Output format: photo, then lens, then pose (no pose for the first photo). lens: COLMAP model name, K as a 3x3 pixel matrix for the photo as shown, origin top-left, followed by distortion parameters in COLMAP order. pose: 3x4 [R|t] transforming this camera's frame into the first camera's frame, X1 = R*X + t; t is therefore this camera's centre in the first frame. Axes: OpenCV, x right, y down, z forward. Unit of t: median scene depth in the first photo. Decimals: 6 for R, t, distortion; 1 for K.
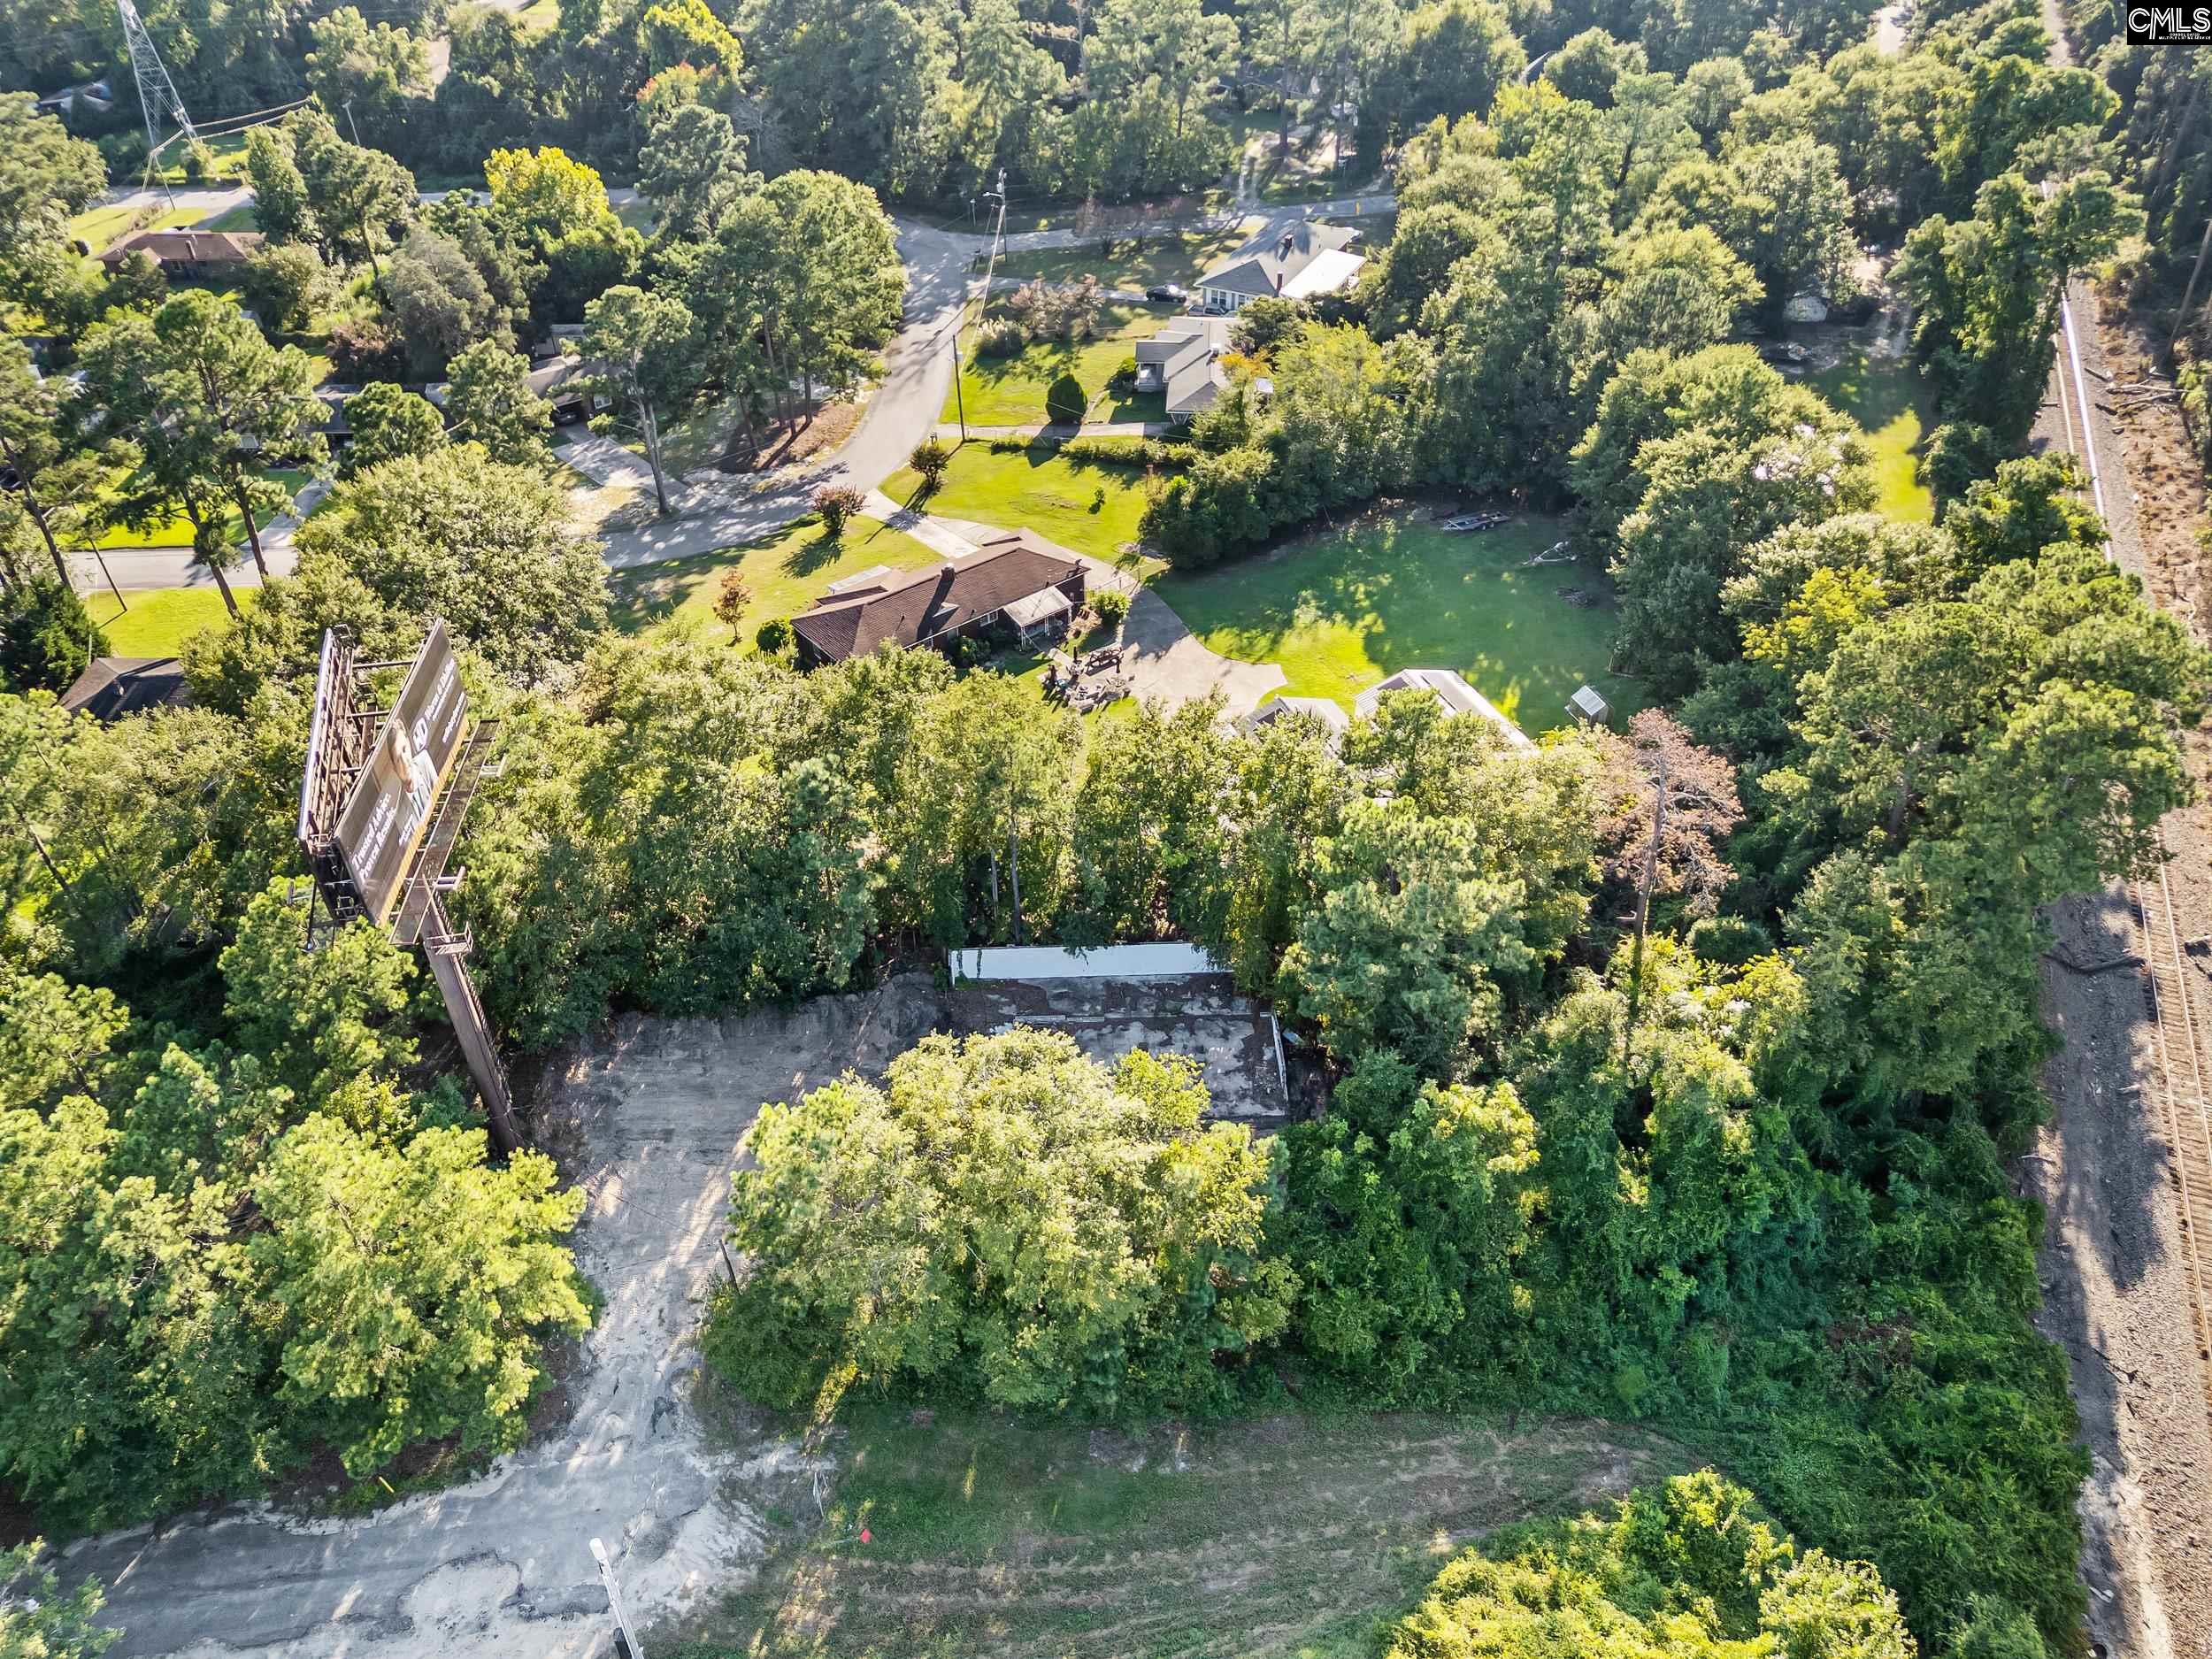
lens RADIAL K [[1622.4, 0, 1122.0], [0, 1622.4, 828.4], [0, 0, 1]] dist [0.061849, -0.050635]
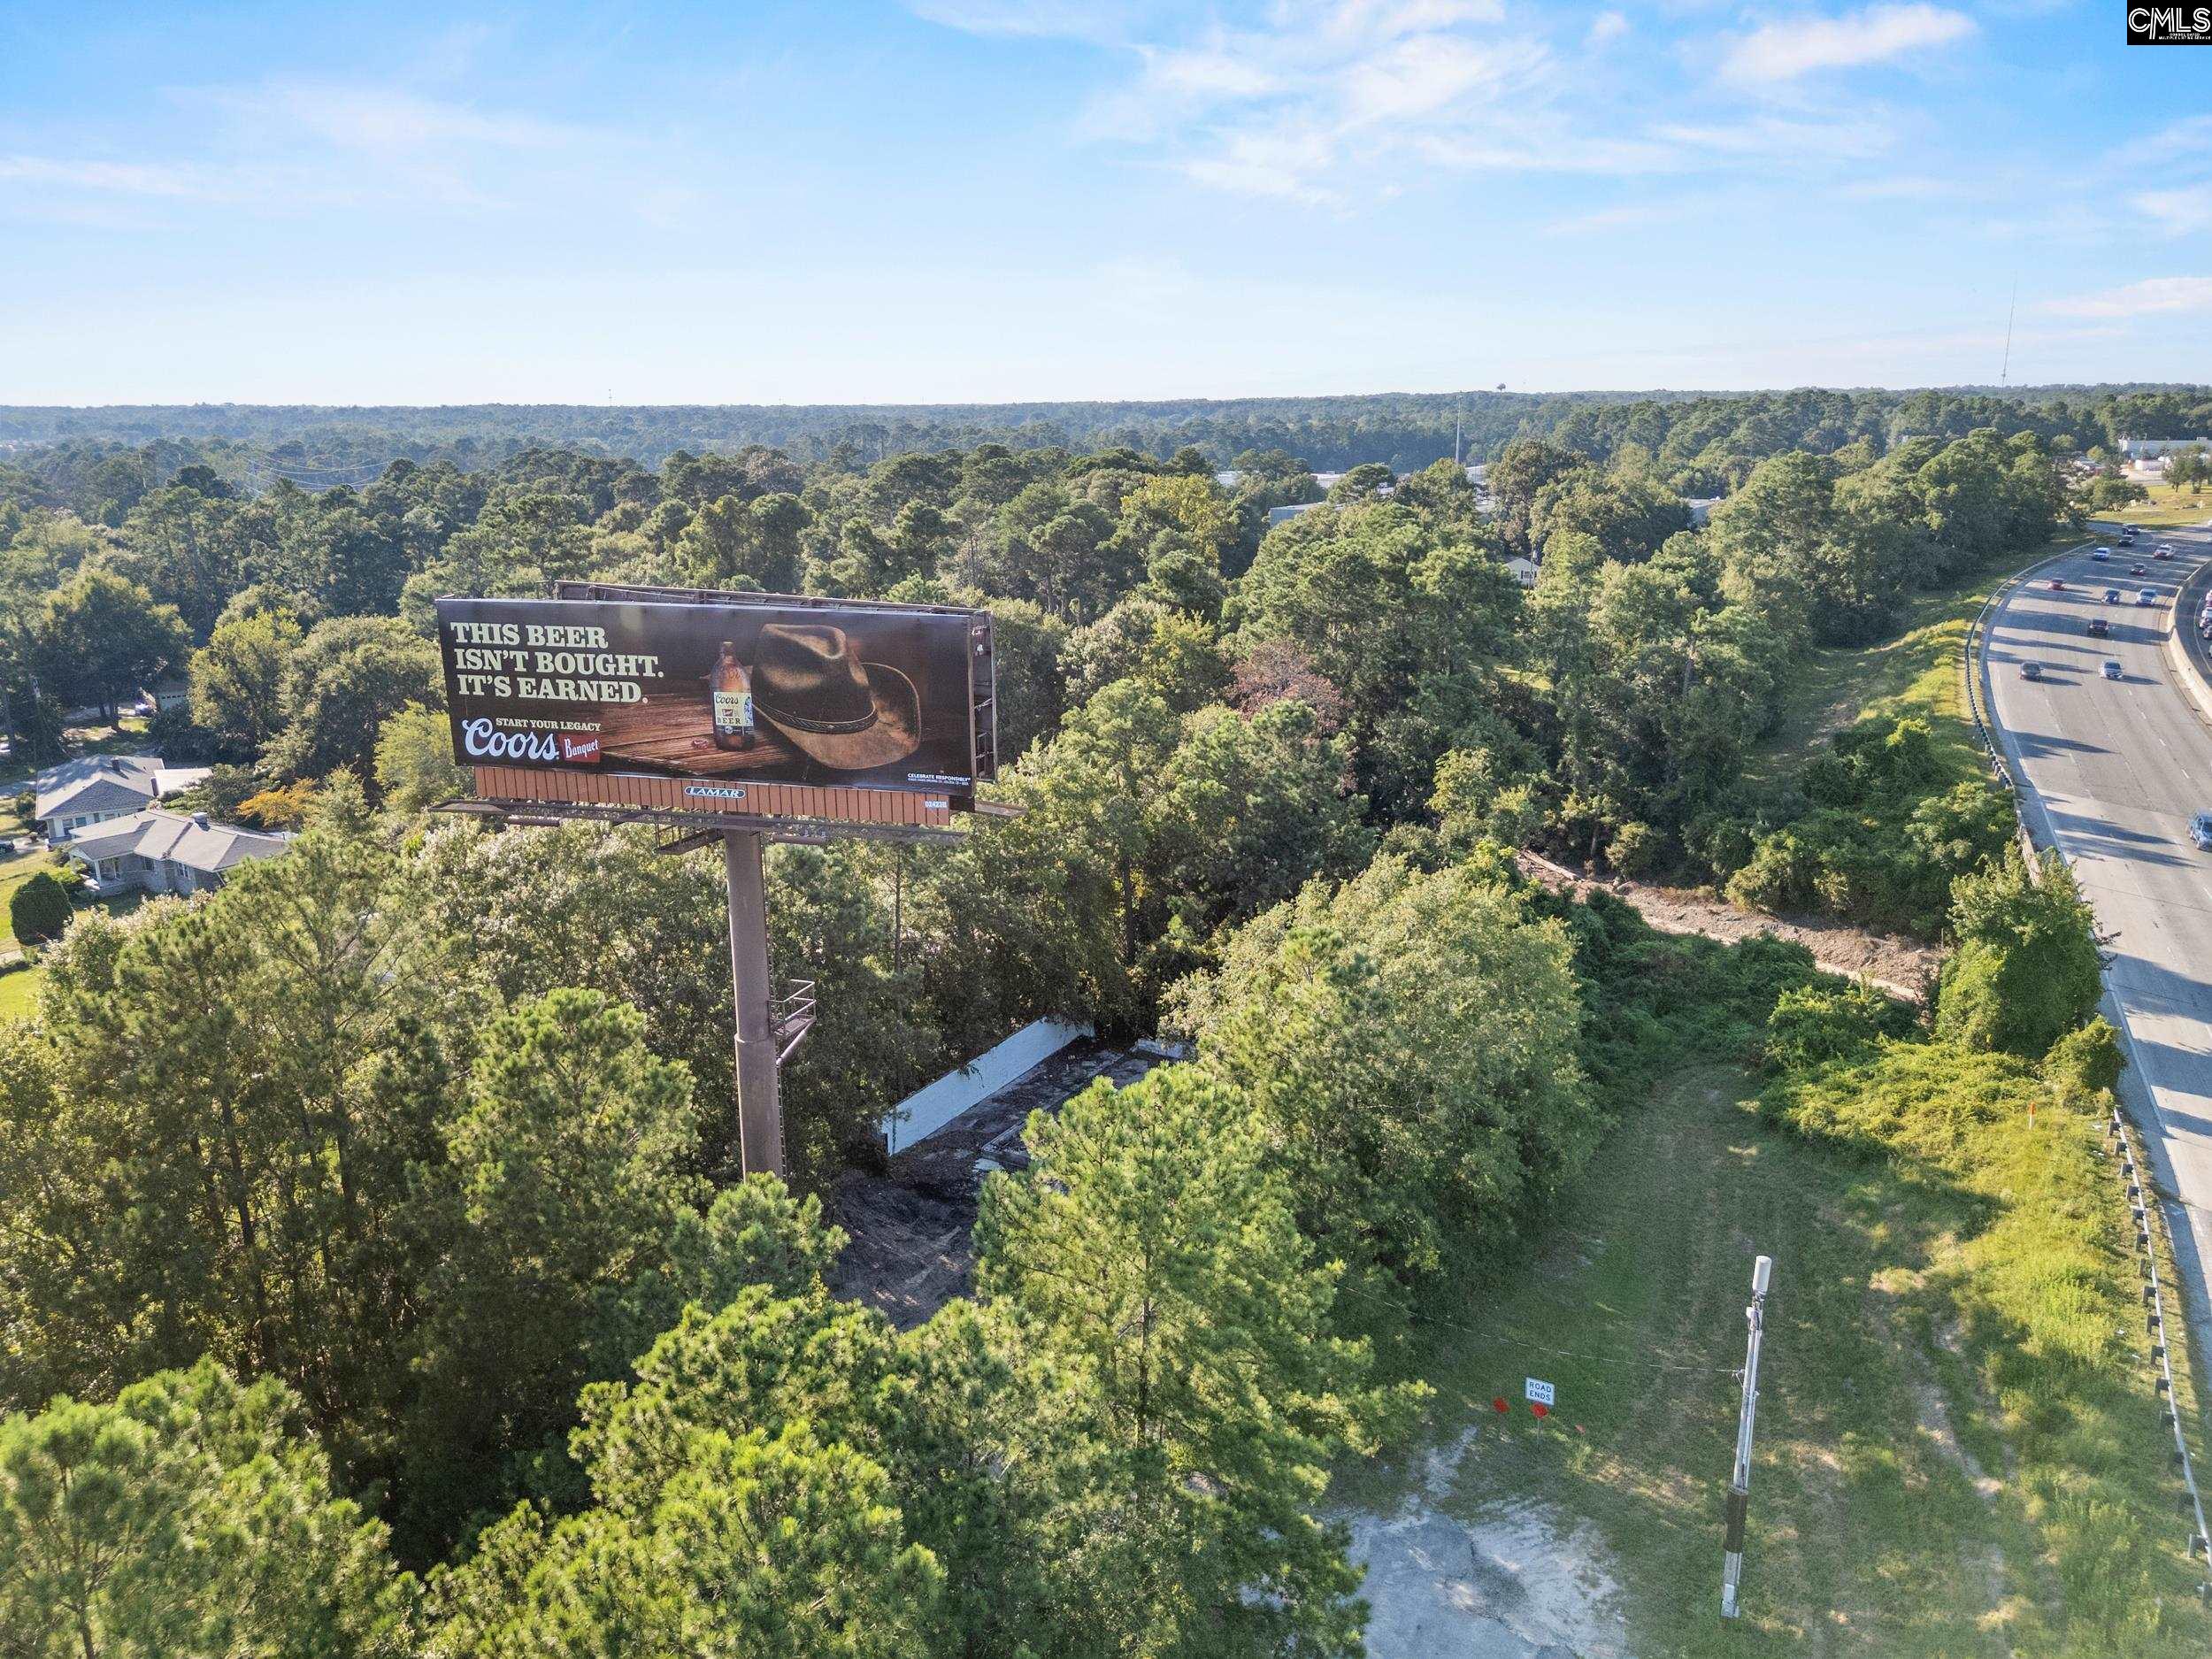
lens RADIAL K [[1622.4, 0, 1122.0], [0, 1622.4, 828.4], [0, 0, 1]] dist [0.061849, -0.050635]
pose [[0.530595, -0.220901, 0.818335, -0.491916], [0.543489, 0.829528, -0.128467, 0.095029], [-0.650453, 0.512920, 0.560200, 0.308124]]
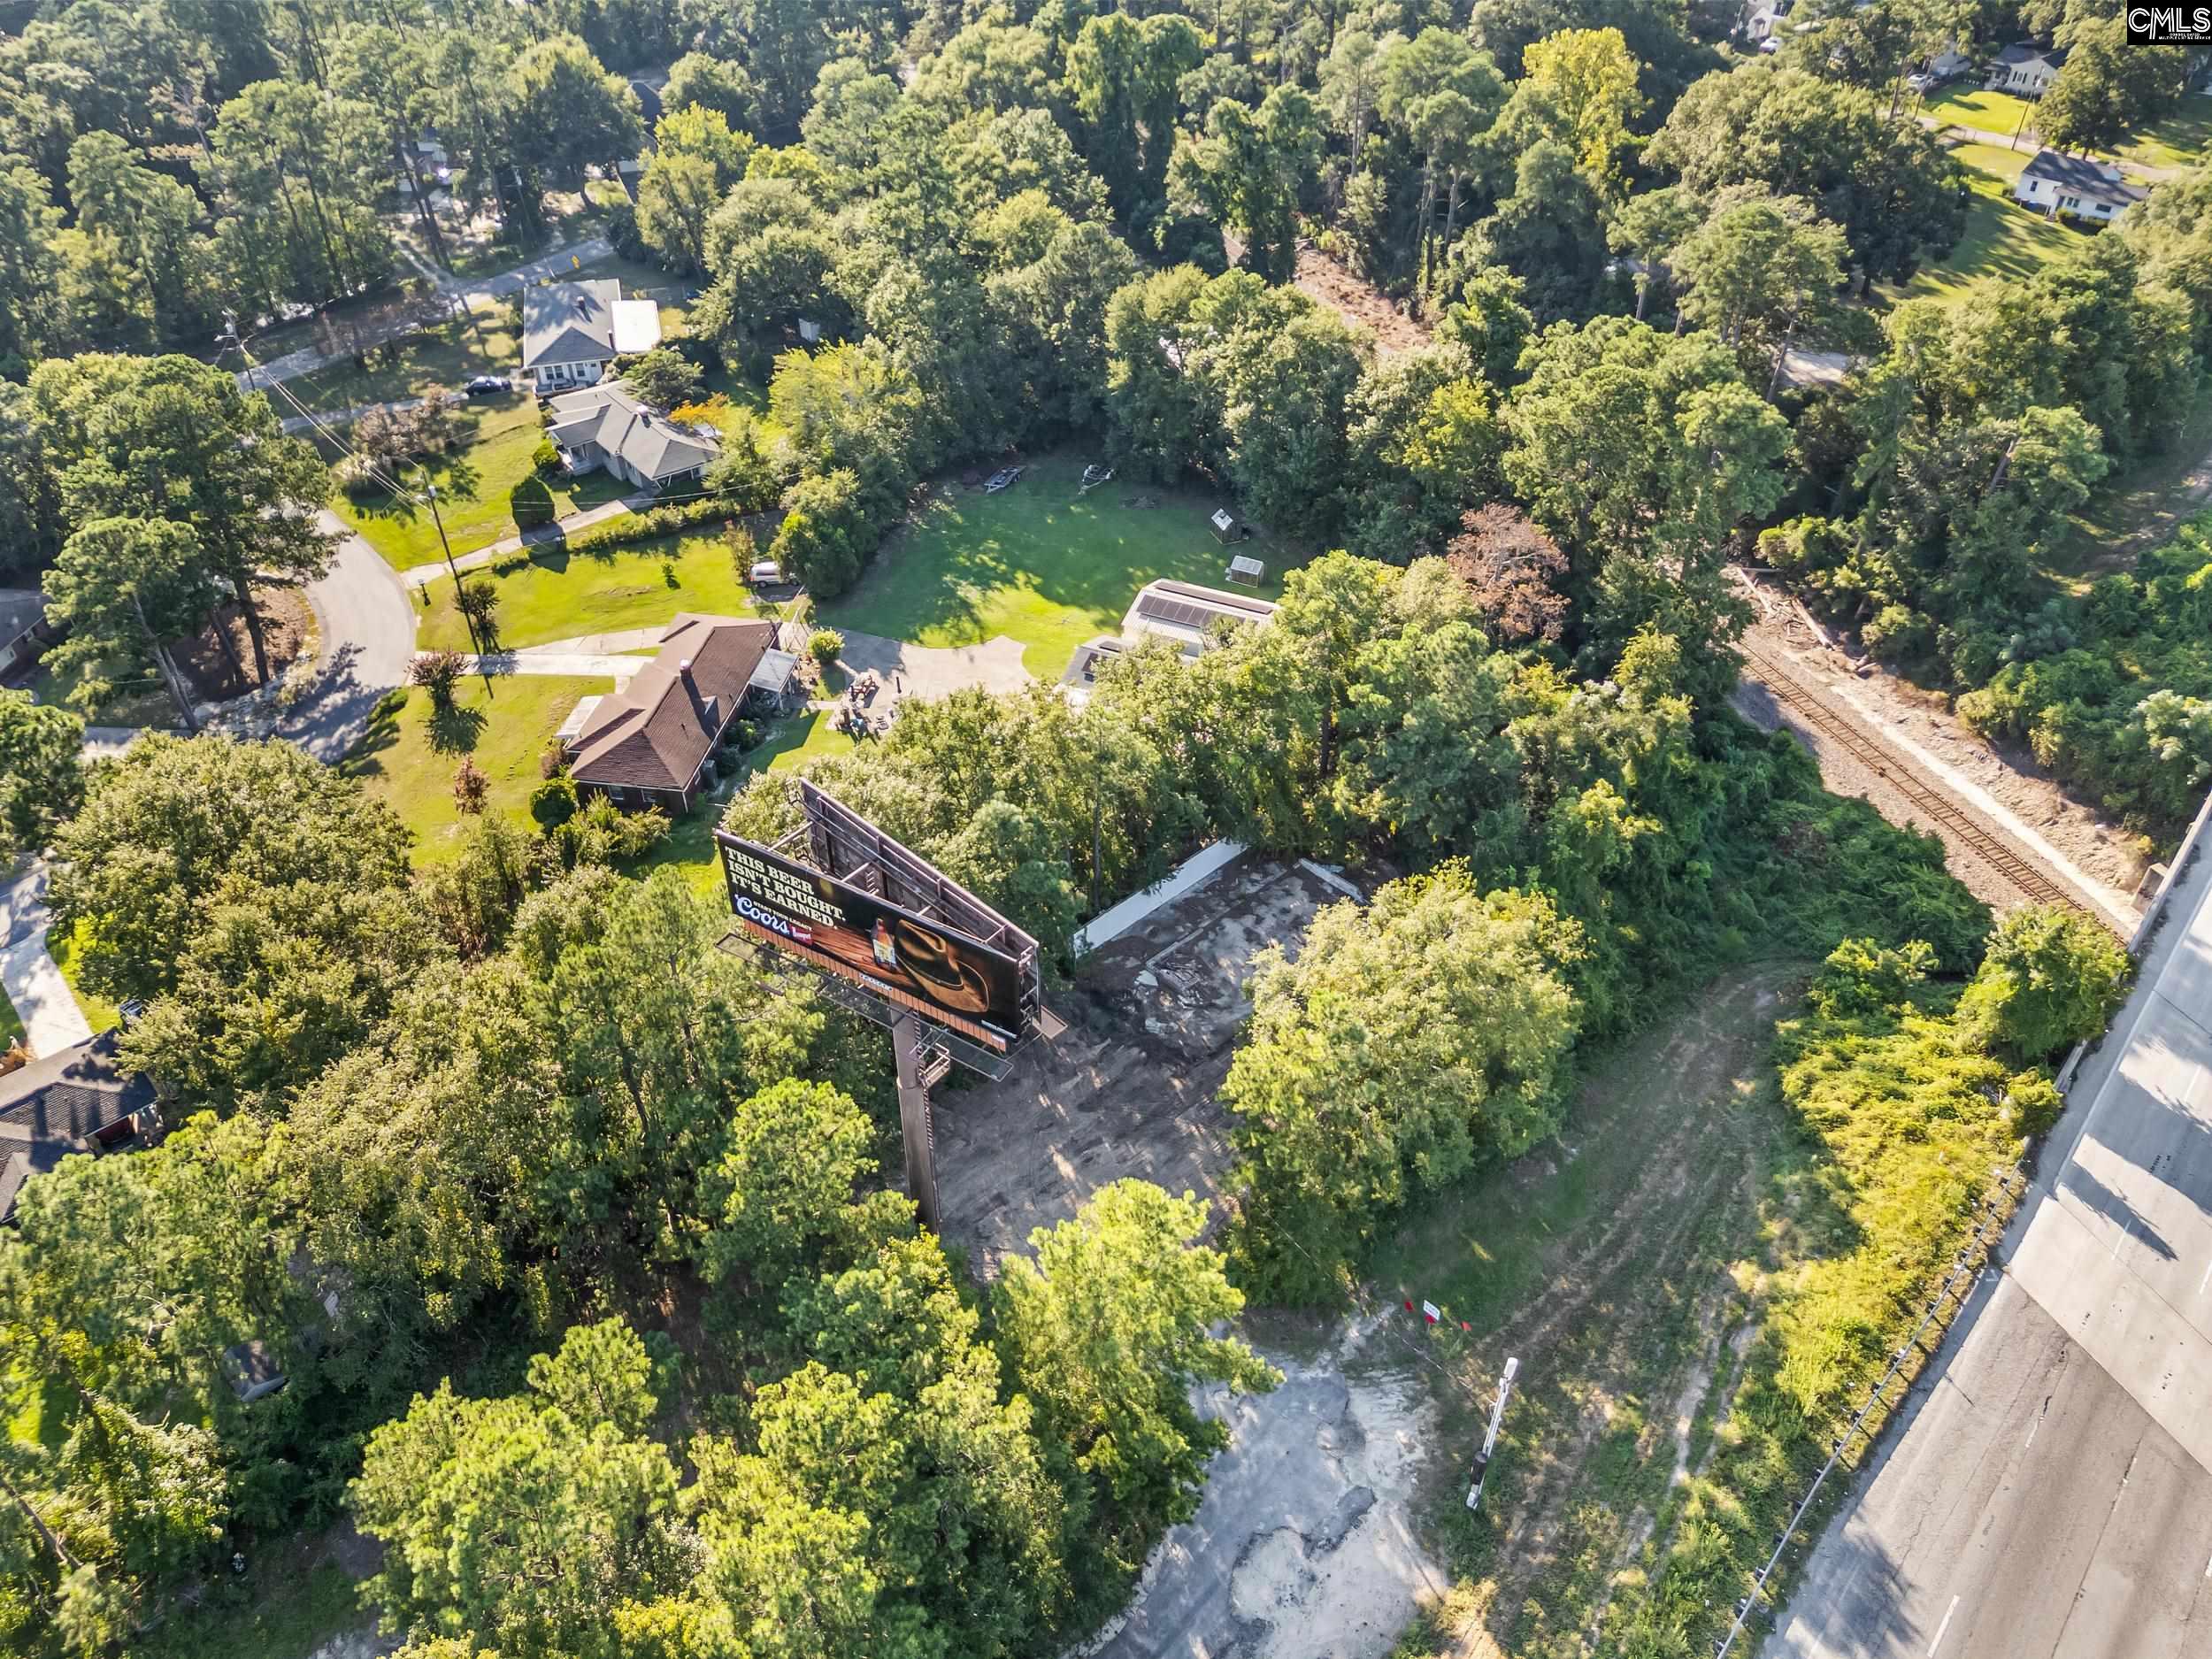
lens RADIAL K [[1622.4, 0, 1122.0], [0, 1622.4, 828.4], [0, 0, 1]] dist [0.061849, -0.050635]
pose [[0.746598, -0.415148, 0.519850, -0.454958], [0.420186, 0.900079, 0.115333, -0.073930], [-0.515786, 0.132326, 0.846436, 0.047785]]
